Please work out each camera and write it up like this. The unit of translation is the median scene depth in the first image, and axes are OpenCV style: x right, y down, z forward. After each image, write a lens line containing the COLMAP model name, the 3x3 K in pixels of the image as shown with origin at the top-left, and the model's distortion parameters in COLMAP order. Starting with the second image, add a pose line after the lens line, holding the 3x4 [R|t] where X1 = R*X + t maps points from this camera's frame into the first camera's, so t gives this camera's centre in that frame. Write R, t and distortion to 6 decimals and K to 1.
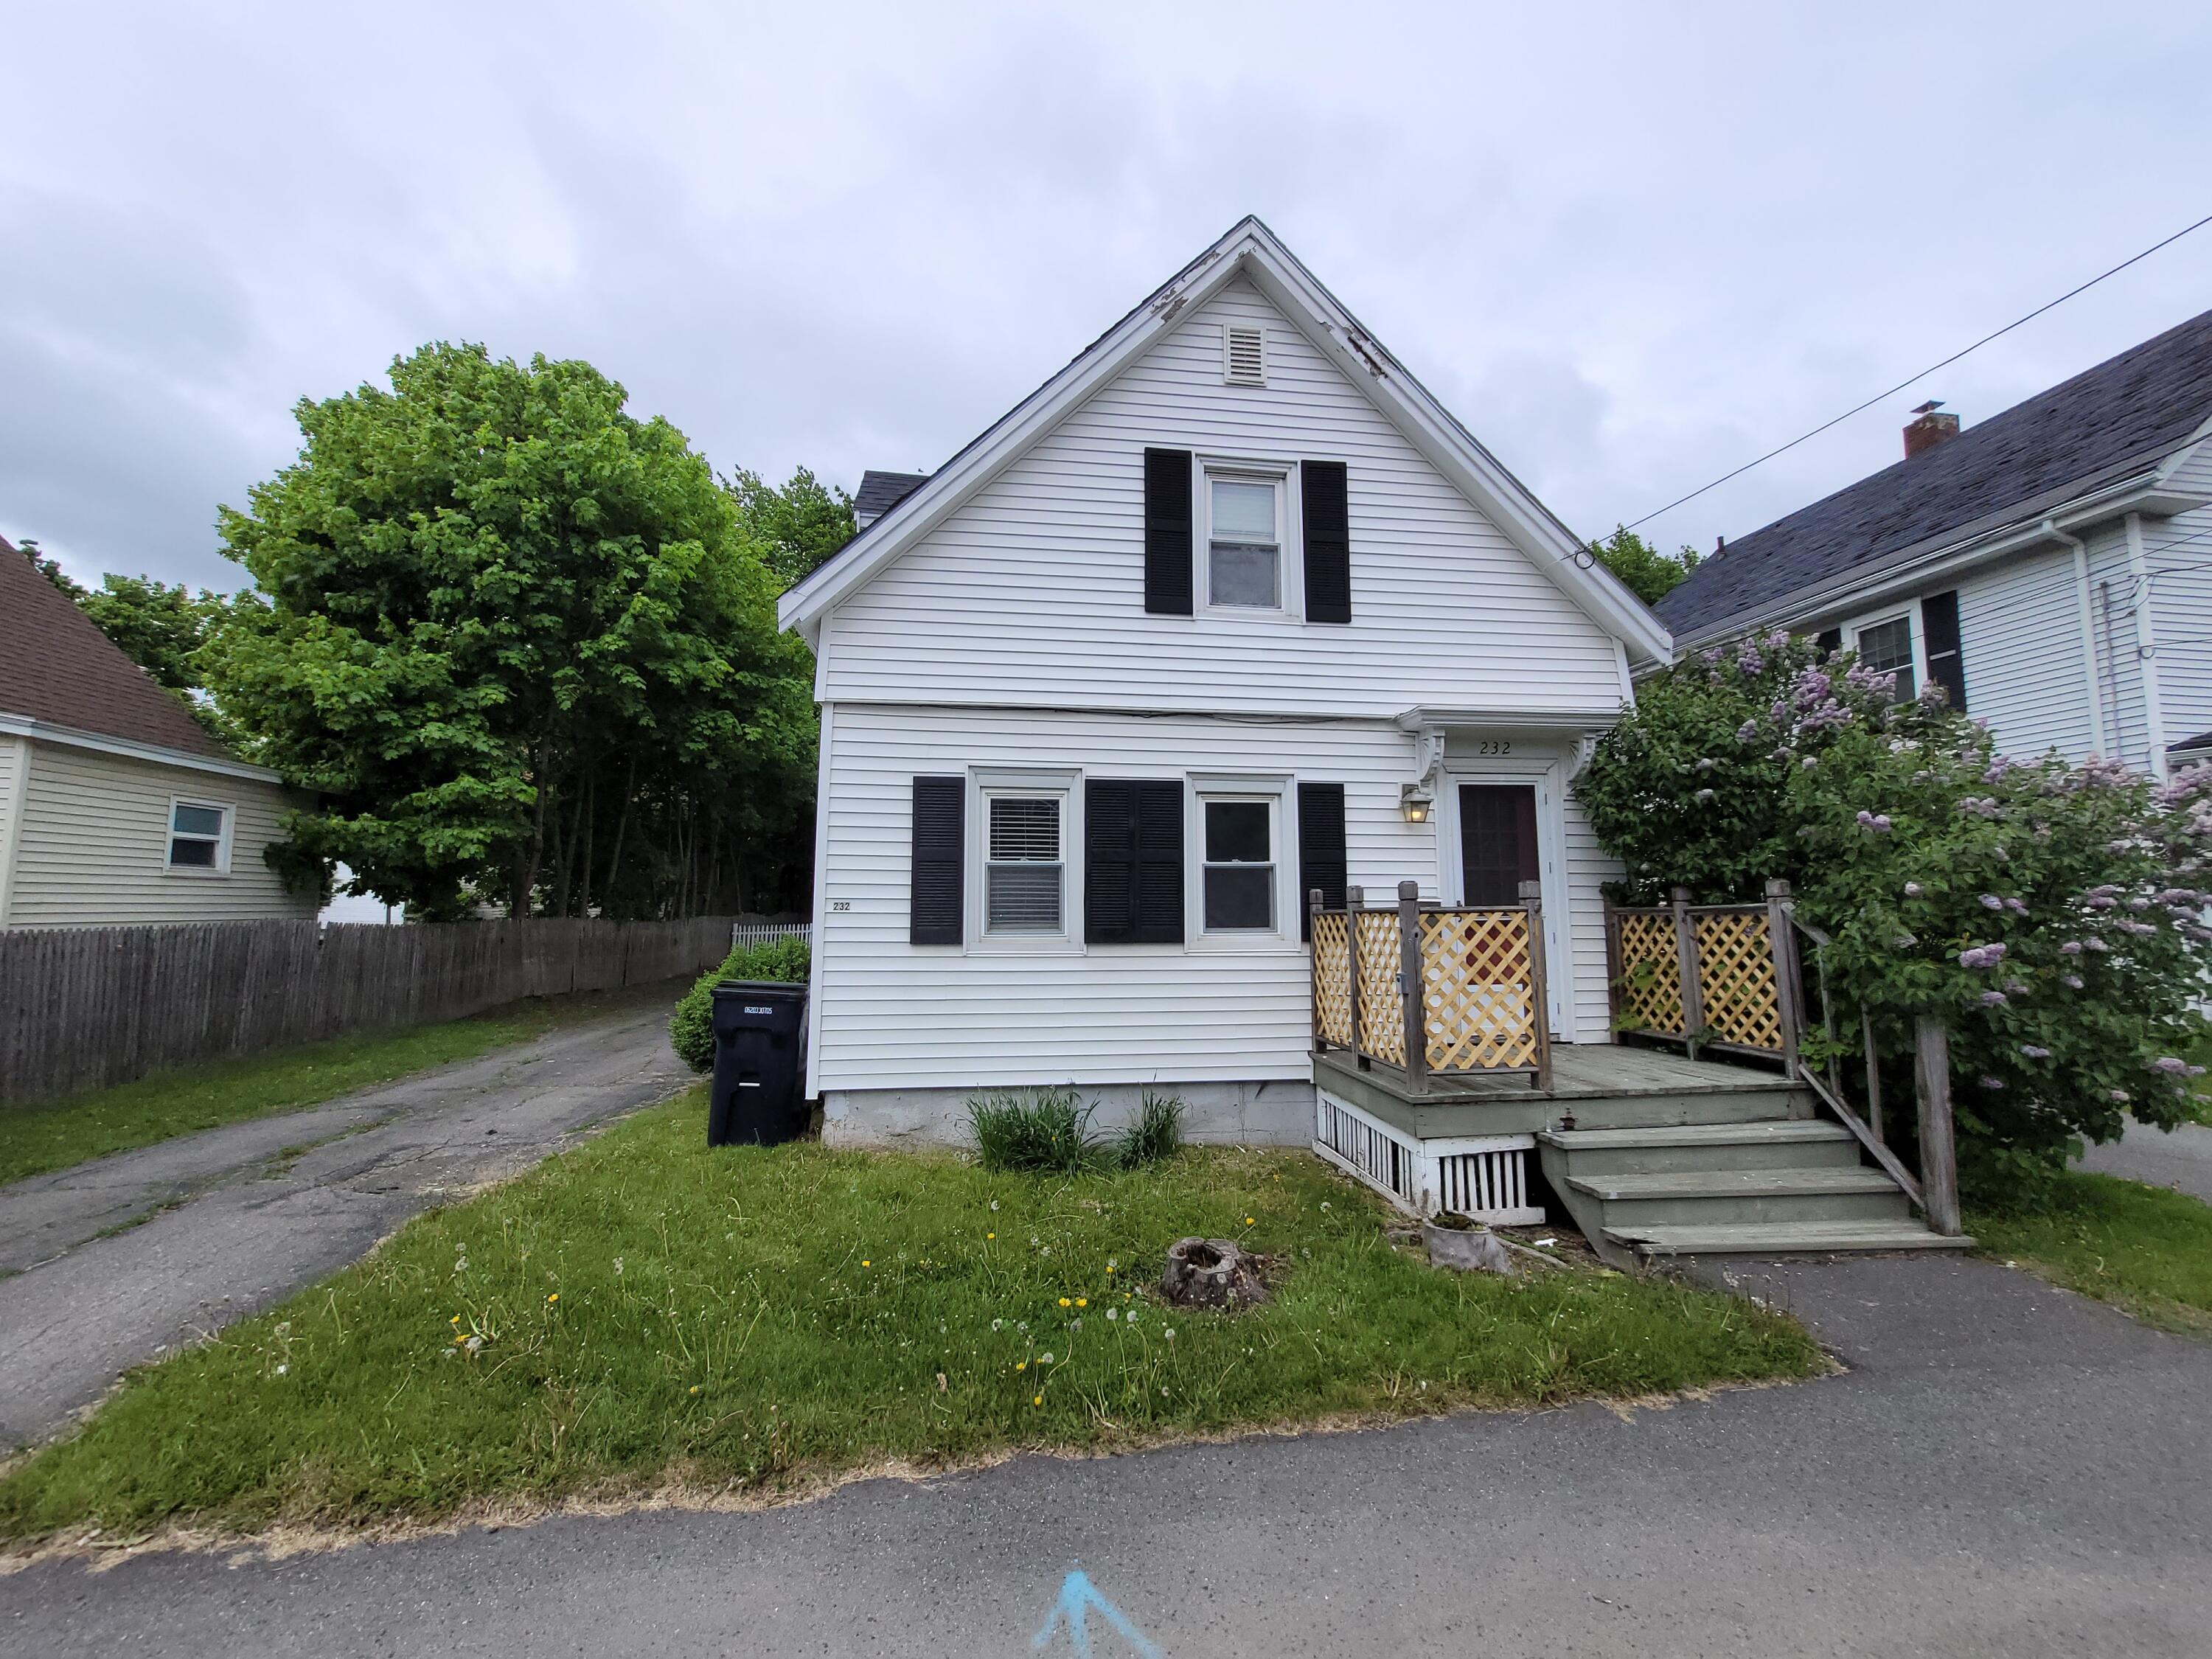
lens RADIAL K [[861.7, 0, 1106.0], [0, 861.7, 829.5], [0, 0, 1]] dist [-0.001063, -0.000368]
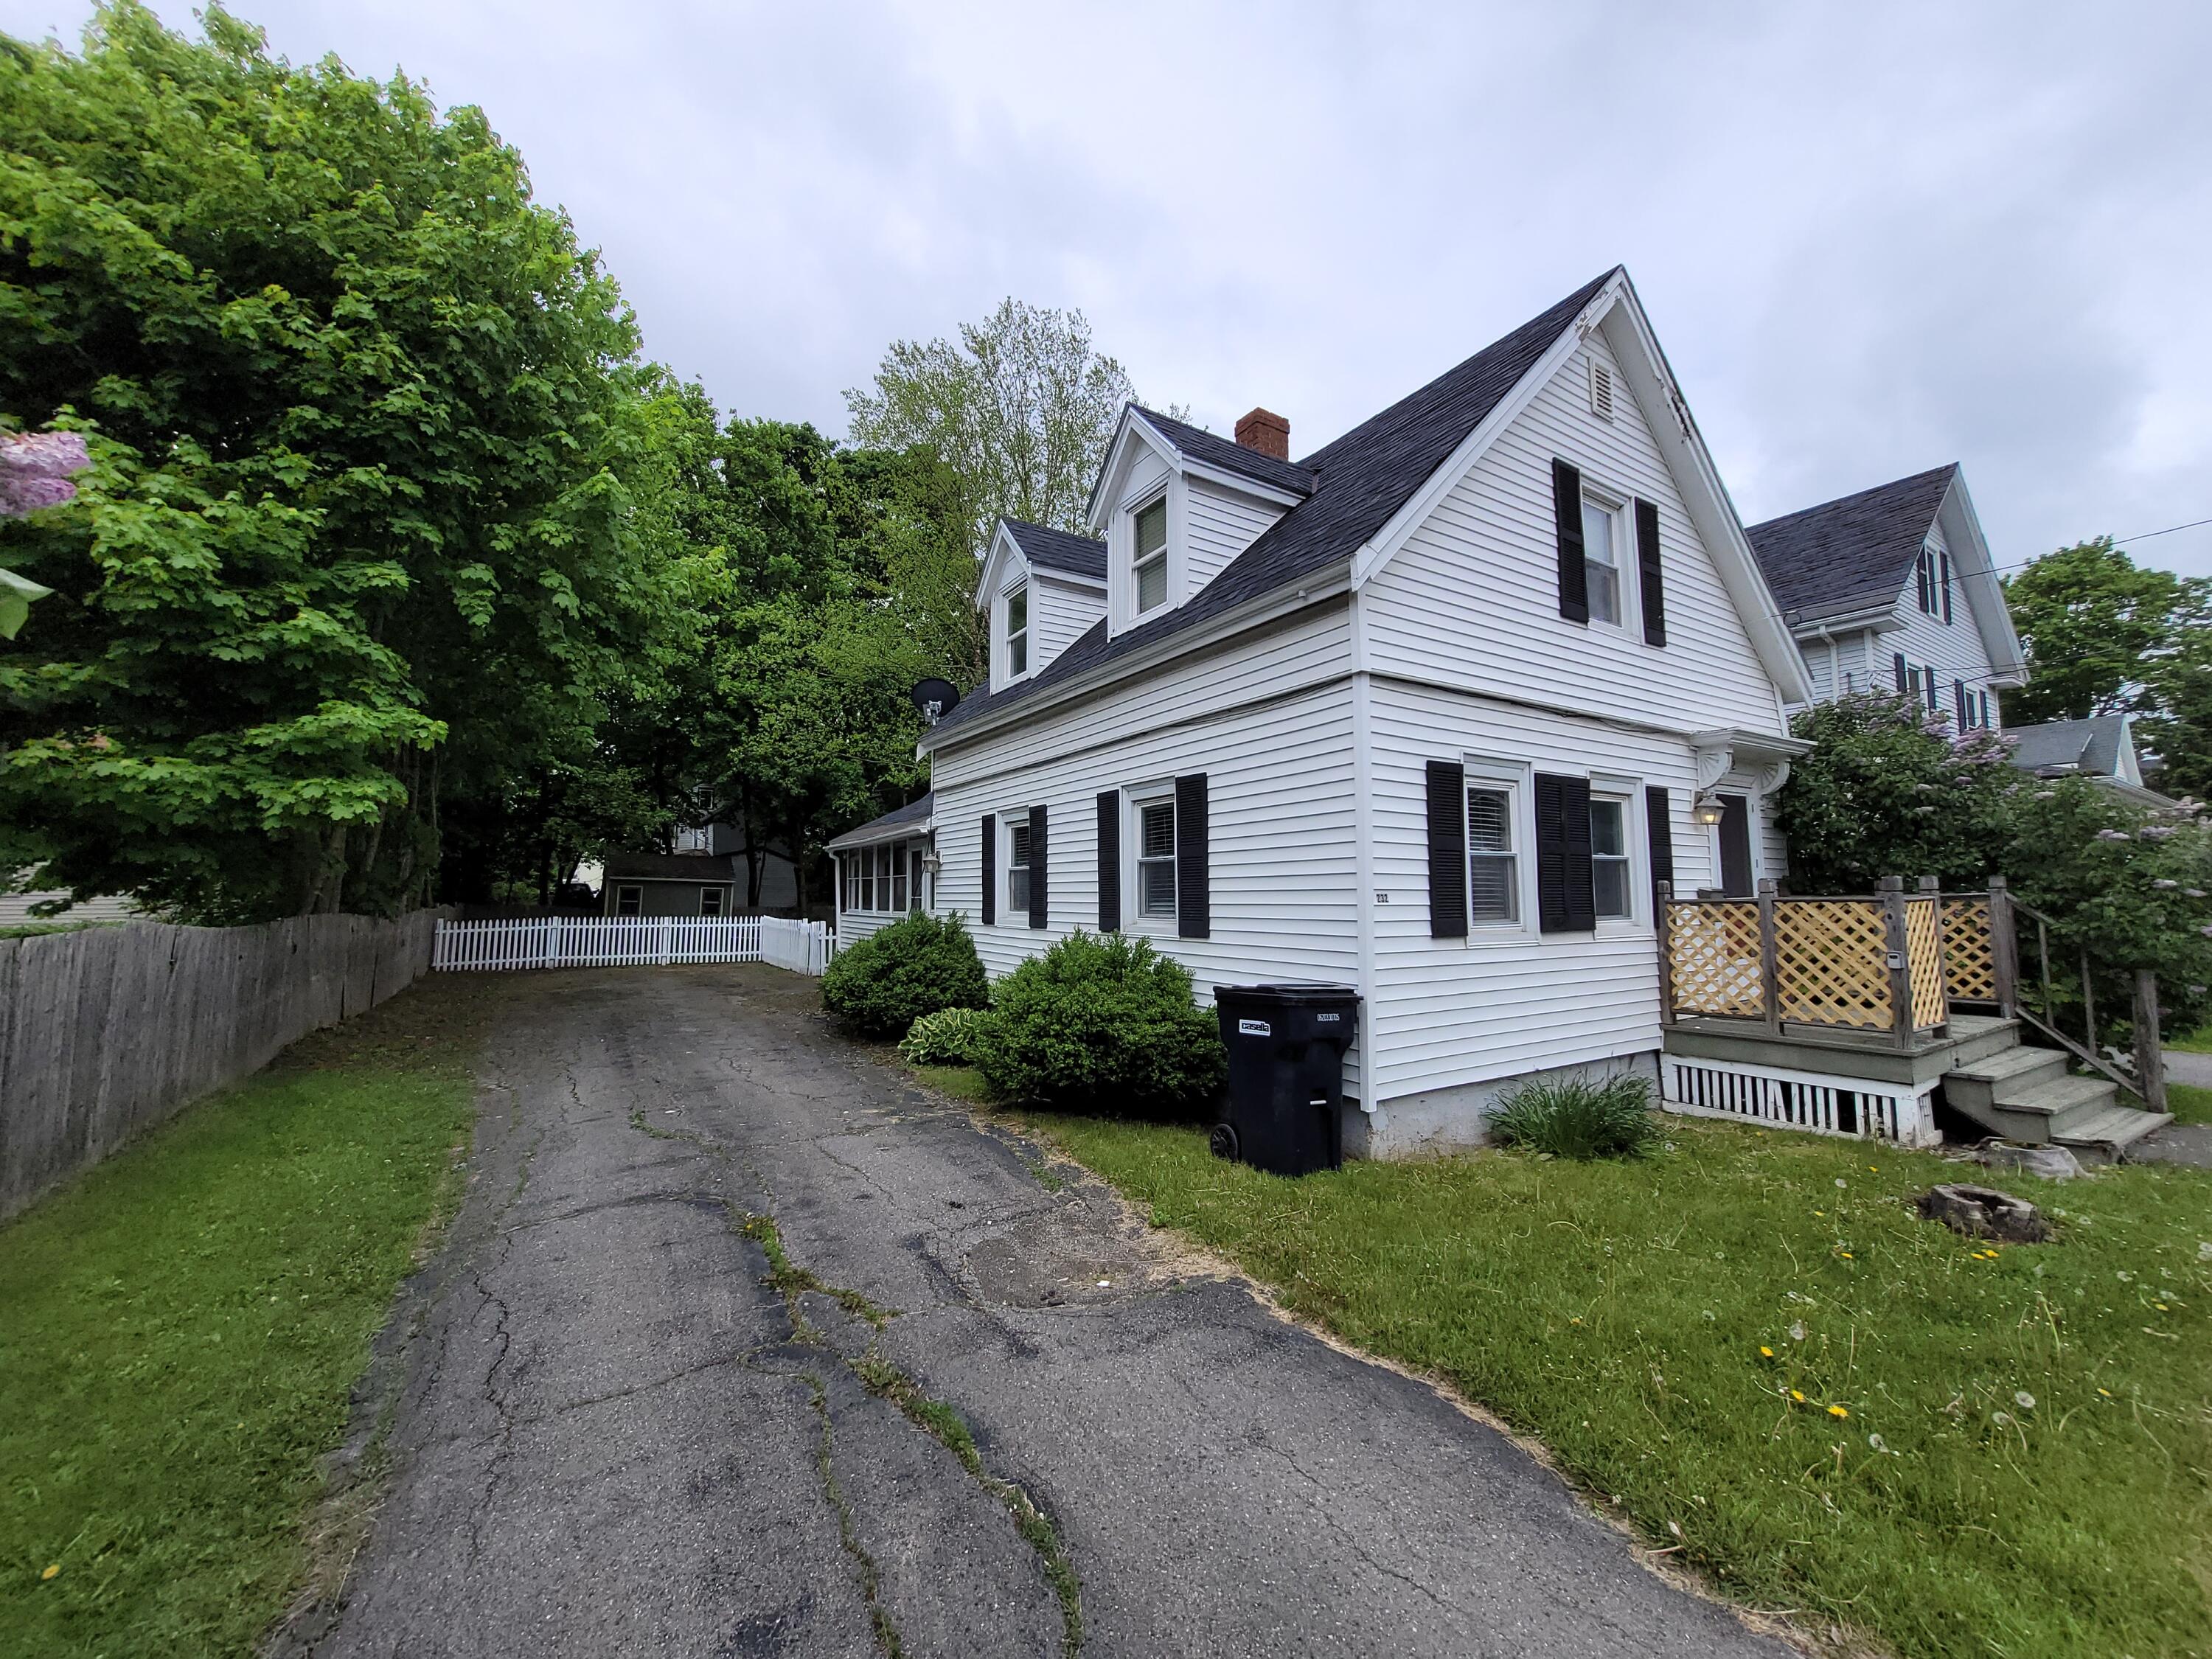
lens RADIAL K [[871.3, 0, 1105.1], [0, 871.3, 824.9], [0, 0, 1]] dist [-0.000600, -0.000062]
pose [[0.906623, 0.030689, 0.420824, -0.883125], [-0.034932, 0.999387, 0.002376, 0.018072], [-0.420493, -0.016855, 0.907139, 0.263610]]
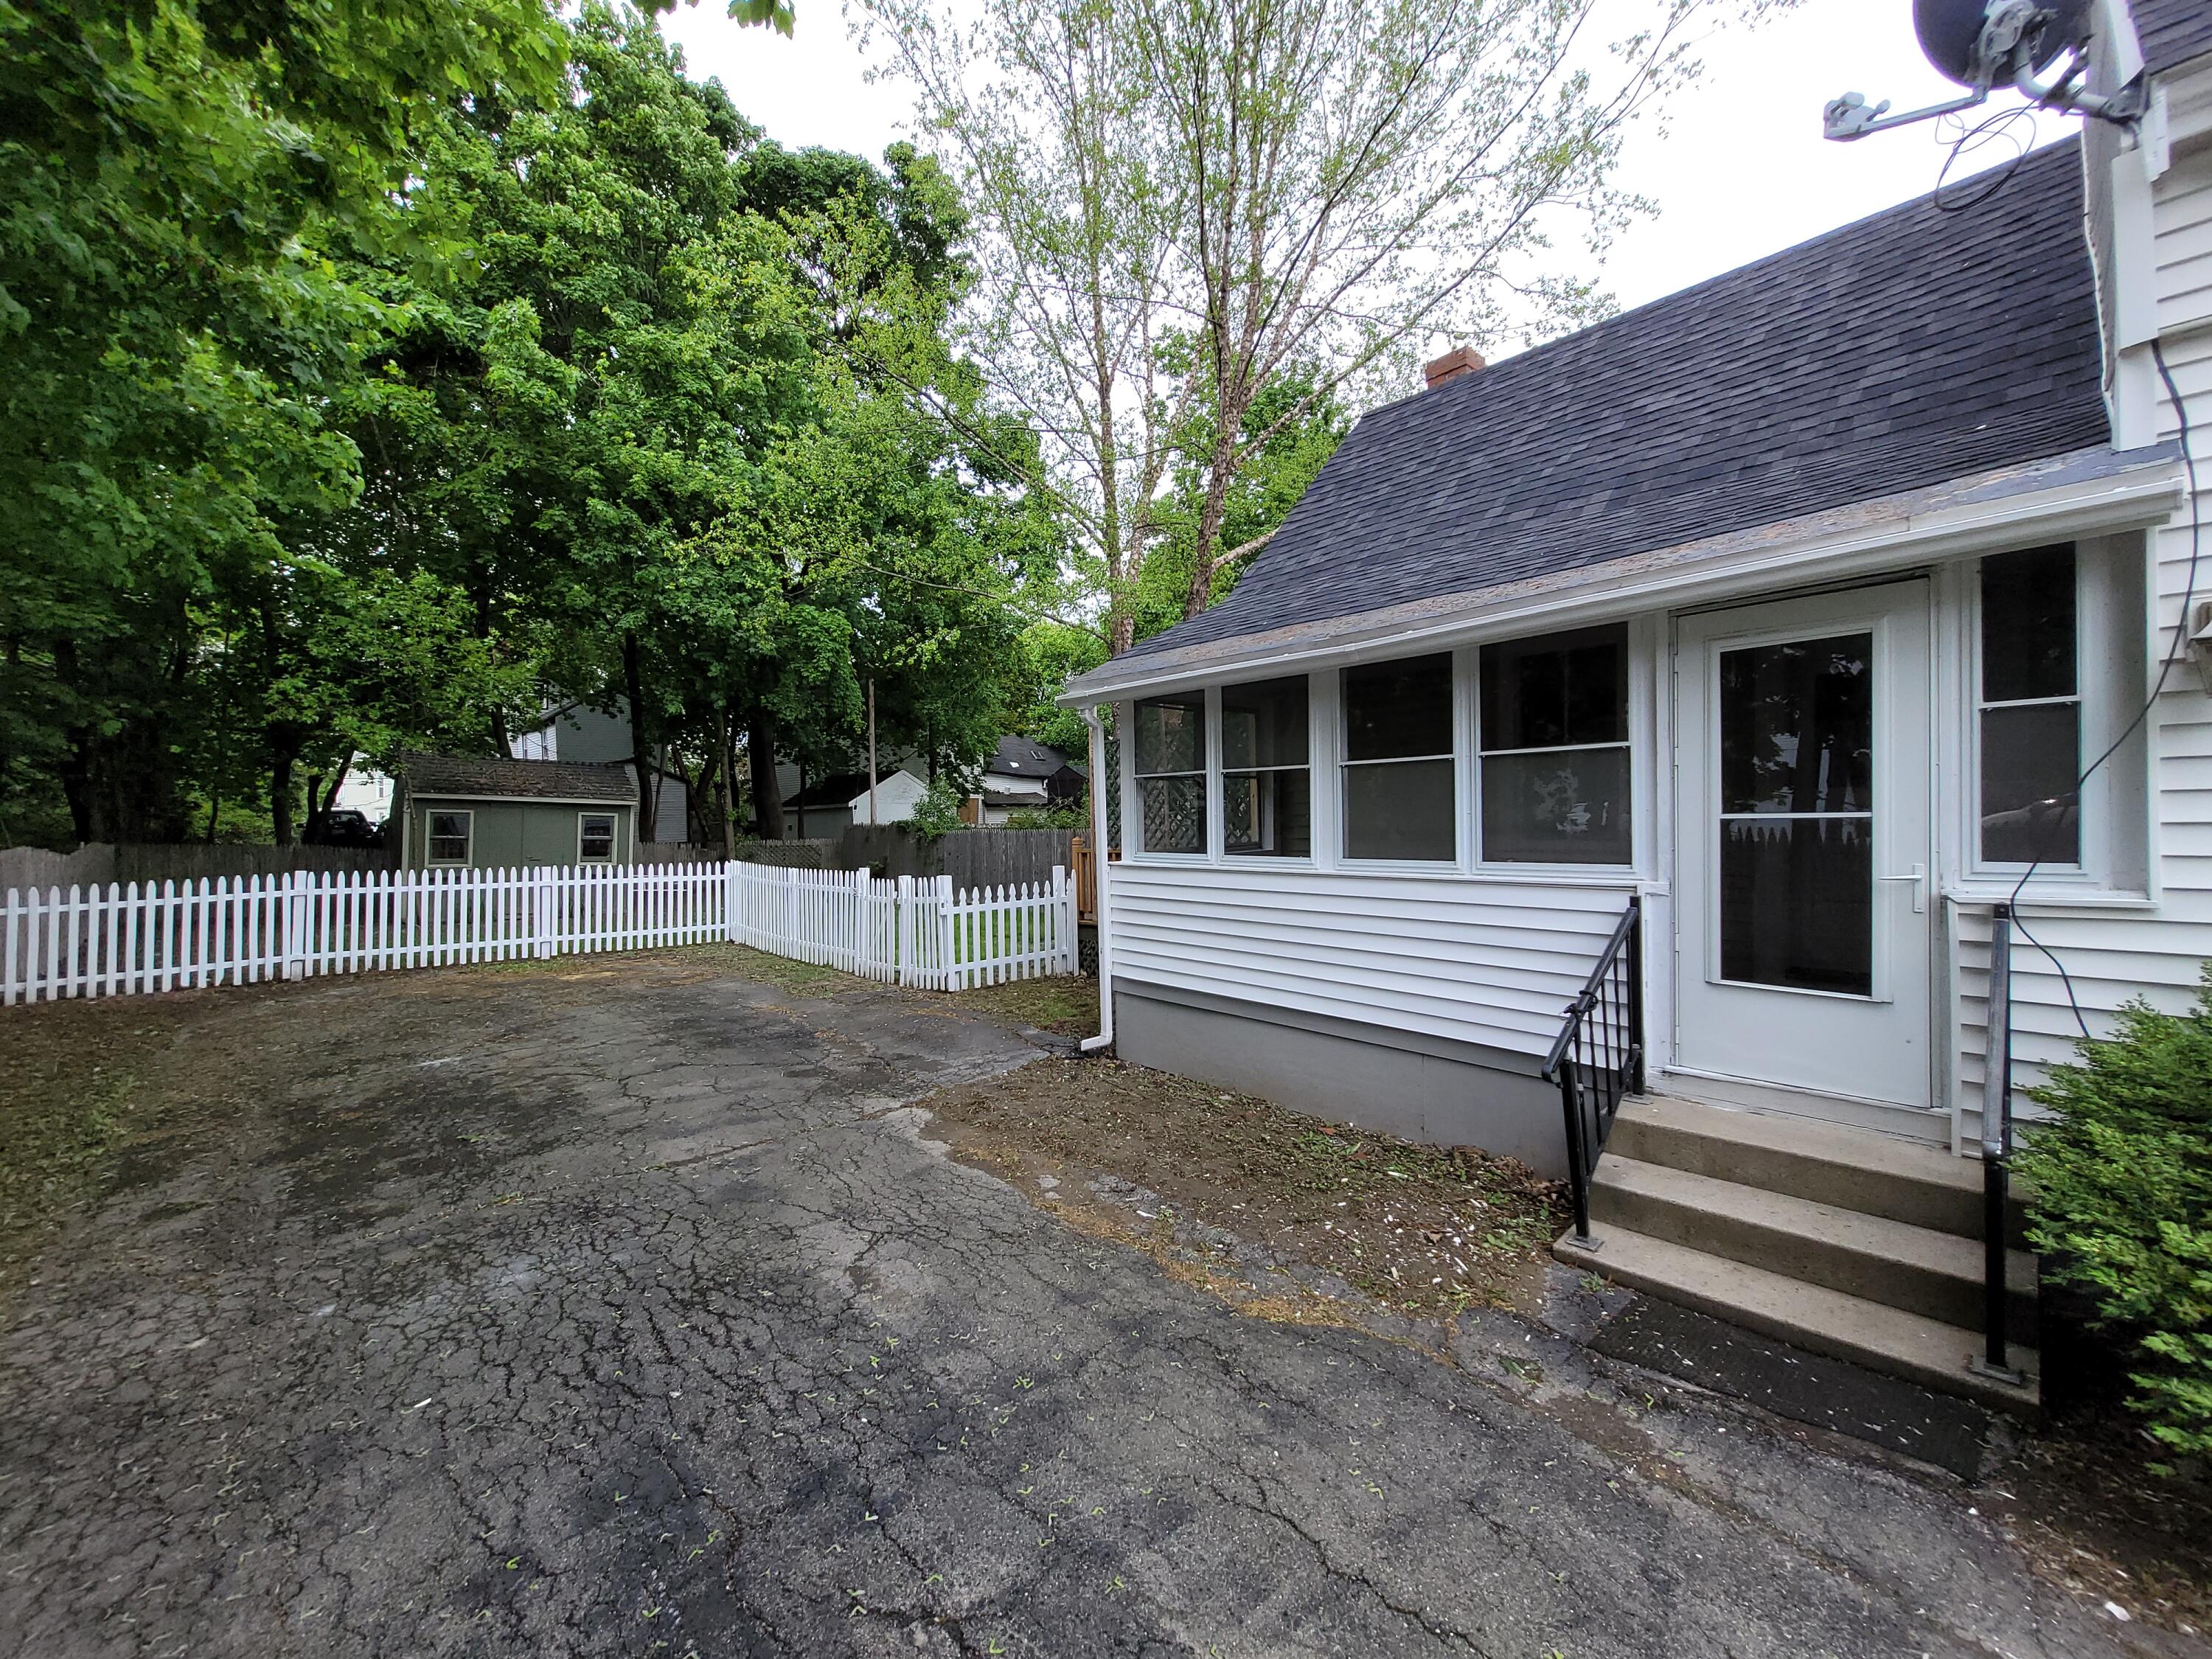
lens RADIAL K [[861.7, 0, 1106.0], [0, 861.7, 829.5], [0, 0, 1]] dist [-0.001063, -0.000368]
pose [[0.816057, -0.010286, 0.577879, -0.961170], [-0.043063, 0.995980, 0.078541, 0.084451], [-0.576364, -0.088979, 0.812334, 0.959307]]
